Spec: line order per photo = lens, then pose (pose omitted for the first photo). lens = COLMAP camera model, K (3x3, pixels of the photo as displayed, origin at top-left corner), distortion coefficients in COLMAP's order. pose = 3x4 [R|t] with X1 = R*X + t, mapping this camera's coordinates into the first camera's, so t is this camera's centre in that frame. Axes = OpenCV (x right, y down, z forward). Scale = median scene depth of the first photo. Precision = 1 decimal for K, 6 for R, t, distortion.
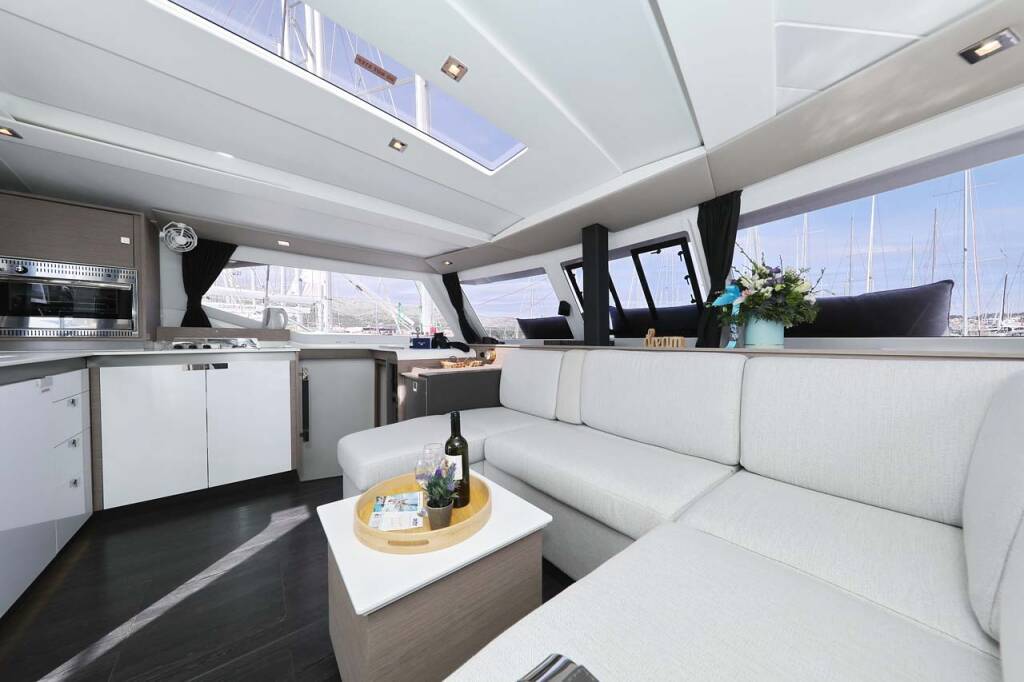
lens RADIAL K [[318.9, 0, 521.6], [0, 318.9, 347.2], [0, 0, 1]] dist [0.000371, 0.000198]
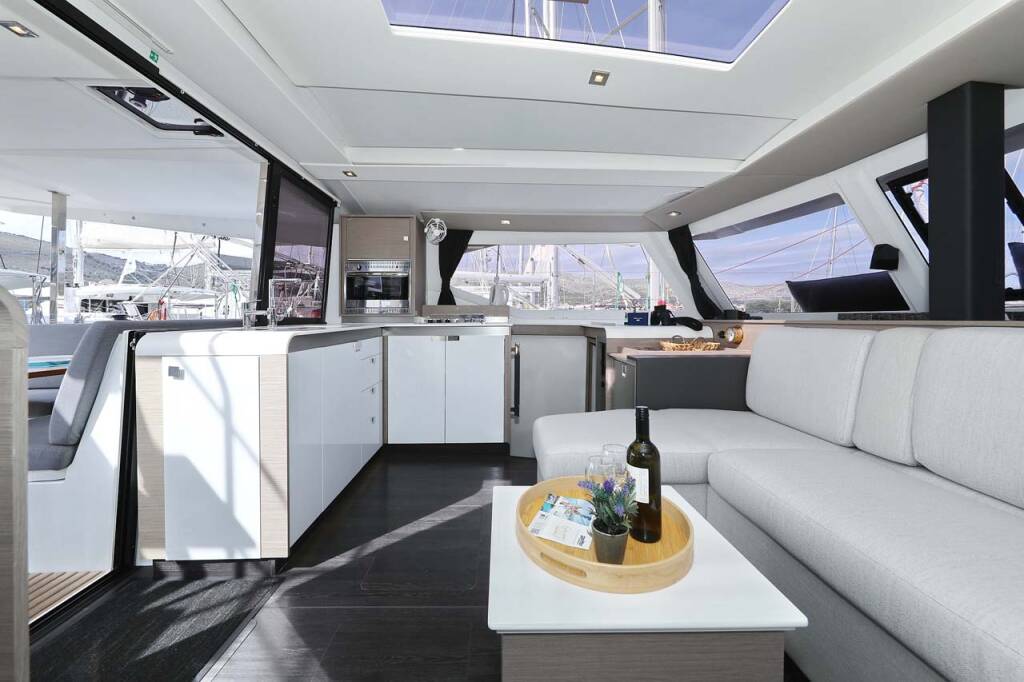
lens RADIAL K [[377.8, 0, 510.3], [0, 377.8, 326.8], [0, 0, 1]] dist [0.002006, 0.000299]
pose [[0.785798, 0.011634, -0.618374, 0.034645], [-0.010240, 0.999931, 0.005801, 0.007994], [0.618398, 0.001774, 0.785863, 0.059674]]
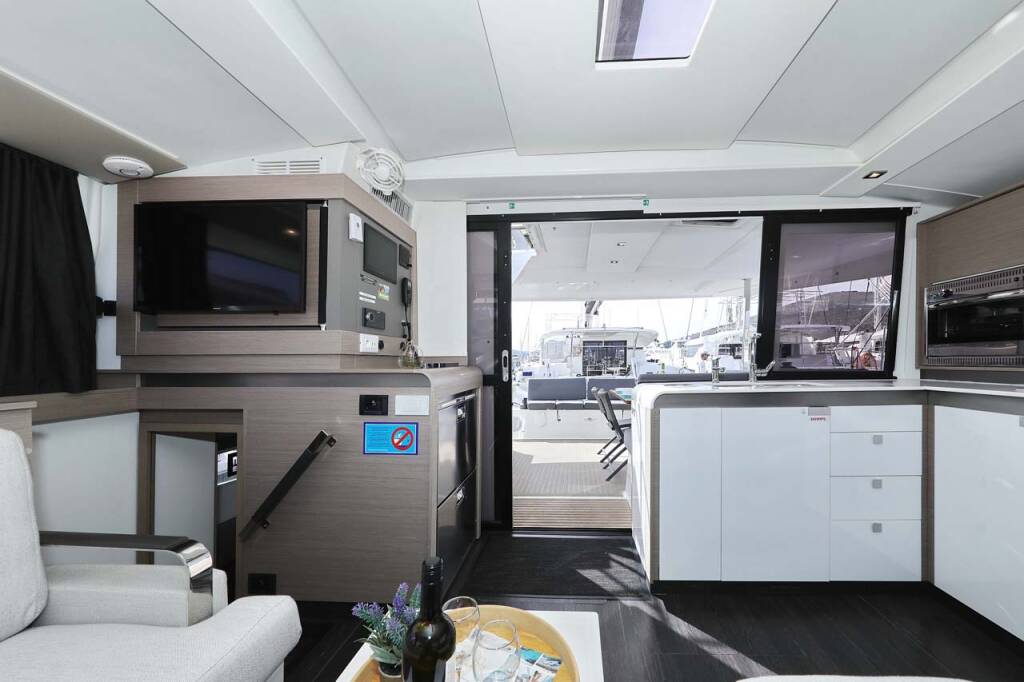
lens RADIAL K [[377.8, 0, 550.5], [0, 377.8, 352.4], [0, 0, 1]] dist [0.002006, 0.000299]
pose [[-0.689616, -0.009431, -0.724114, 0.024265], [-0.003528, 0.999947, -0.009663, -0.046513], [0.724167, -0.004109, -0.689613, 0.765437]]
